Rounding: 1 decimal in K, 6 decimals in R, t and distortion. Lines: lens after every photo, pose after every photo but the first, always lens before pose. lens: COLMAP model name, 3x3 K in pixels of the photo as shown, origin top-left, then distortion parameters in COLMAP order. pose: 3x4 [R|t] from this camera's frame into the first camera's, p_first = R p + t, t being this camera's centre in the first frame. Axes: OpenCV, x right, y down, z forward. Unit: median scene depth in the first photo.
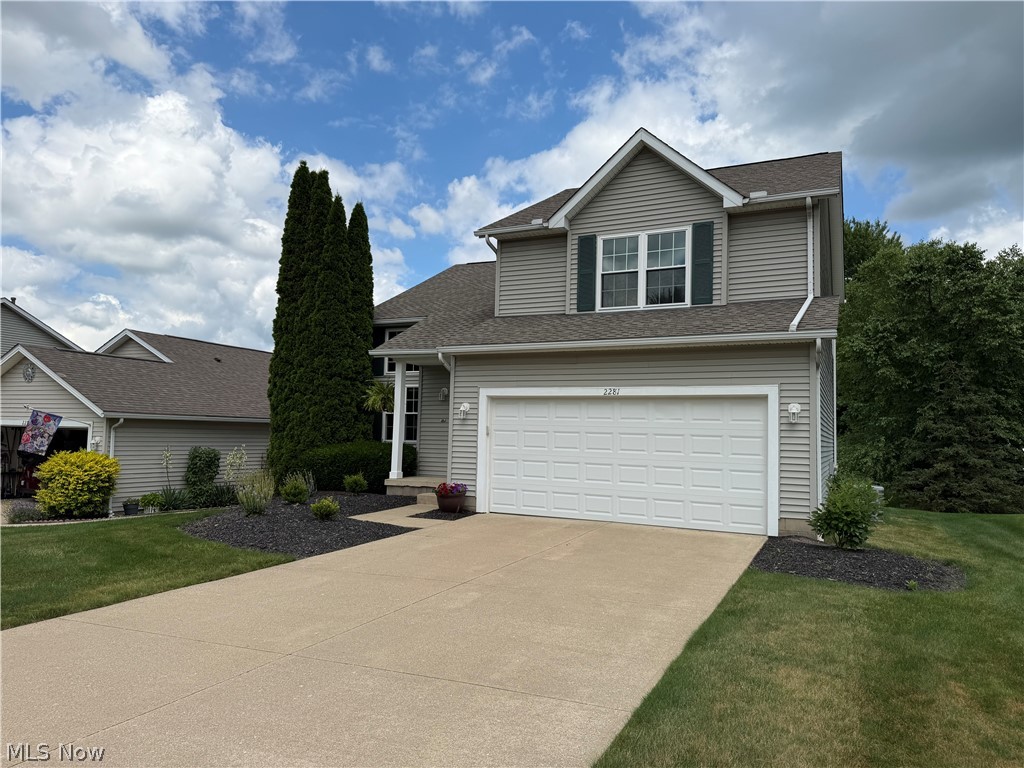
lens RADIAL K [[708.1, 0, 481.5], [0, 708.1, 400.1], [0, 0, 1]] dist [0.167633, -0.302744]
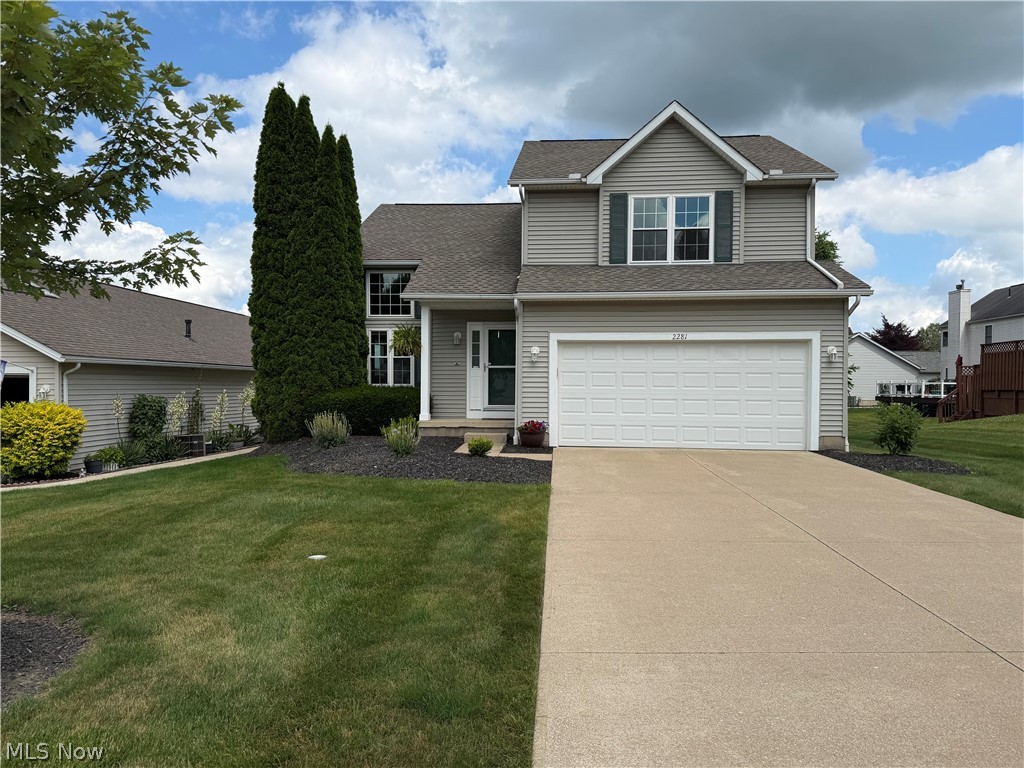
lens RADIAL K [[708.1, 0, 481.5], [0, 708.1, 400.1], [0, 0, 1]] dist [0.167633, -0.302744]
pose [[0.934123, -0.025634, 0.356030, -0.456414], [-0.002533, 0.996917, 0.078424, 0.000500], [-0.356943, -0.074160, 0.931178, 0.022694]]
